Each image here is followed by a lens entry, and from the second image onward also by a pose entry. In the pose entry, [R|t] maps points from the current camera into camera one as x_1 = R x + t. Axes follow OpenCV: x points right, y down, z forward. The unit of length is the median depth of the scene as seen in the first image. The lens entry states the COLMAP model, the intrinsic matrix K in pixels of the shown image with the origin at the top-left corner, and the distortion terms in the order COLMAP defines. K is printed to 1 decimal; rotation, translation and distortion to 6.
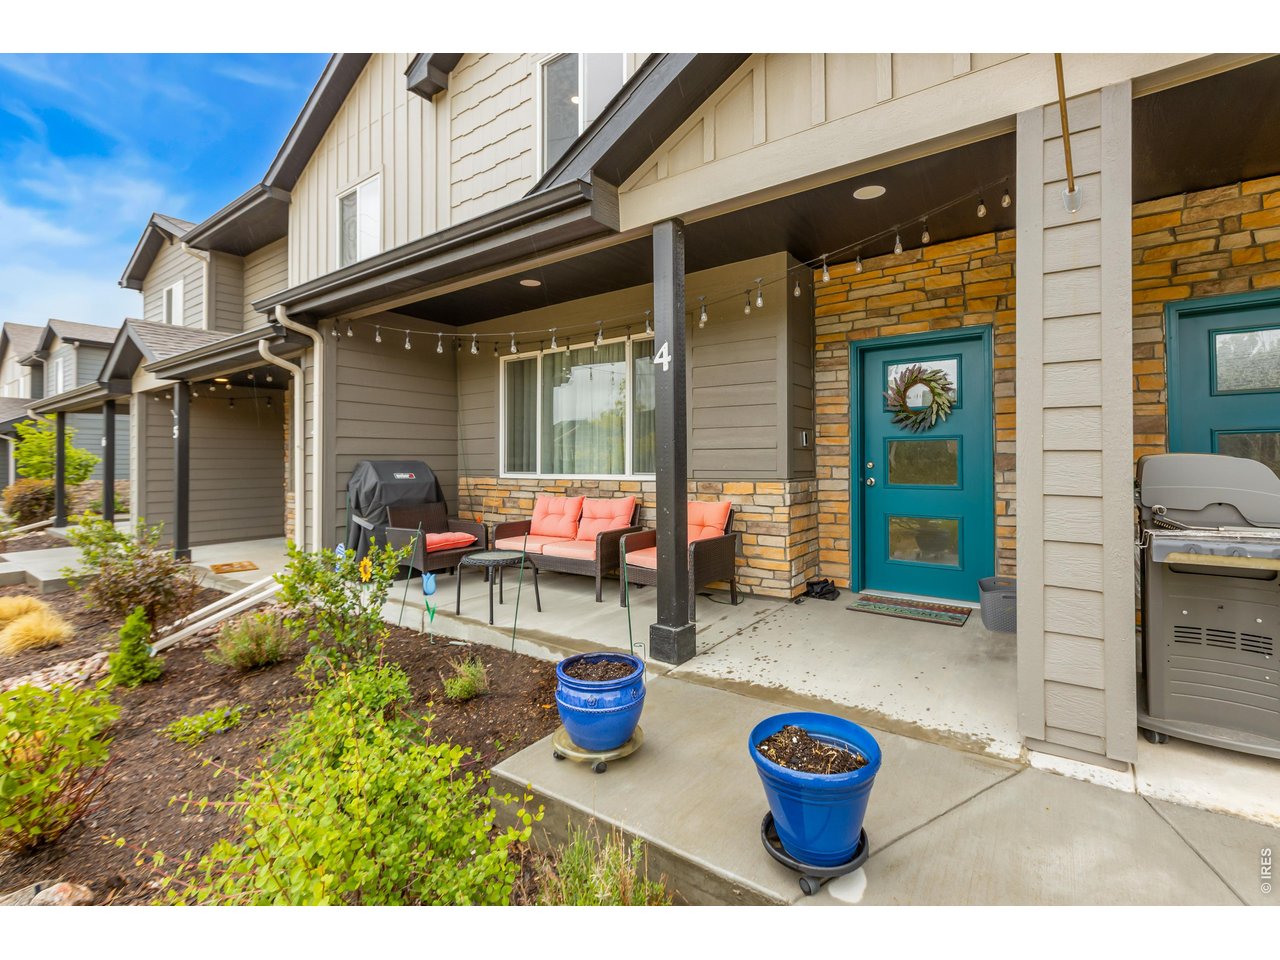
lens RADIAL K [[576.0, 0, 616.2], [0, 576.0, 451.7], [0, 0, 1]] dist [0.001369, 0.001005]
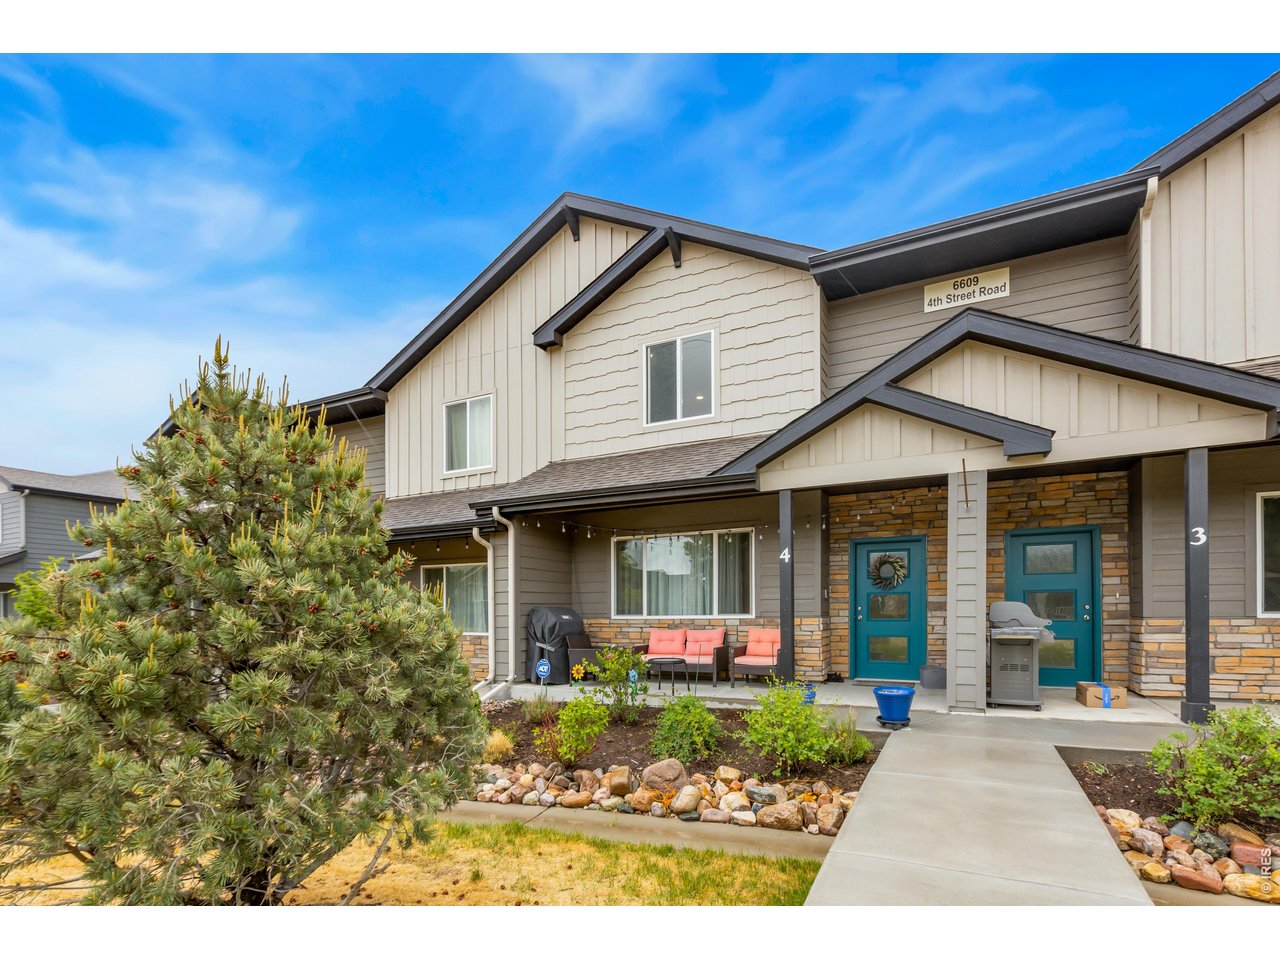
lens RADIAL K [[576.0, 0, 610.2], [0, 576.0, 615.9], [0, 0, 1]] dist [0.001369, 0.001005]
pose [[0.991618, -0.004593, 0.129125, -0.573342], [0.001388, 0.999689, 0.024902, 0.000669], [-0.129199, -0.024514, 0.991316, -0.691564]]
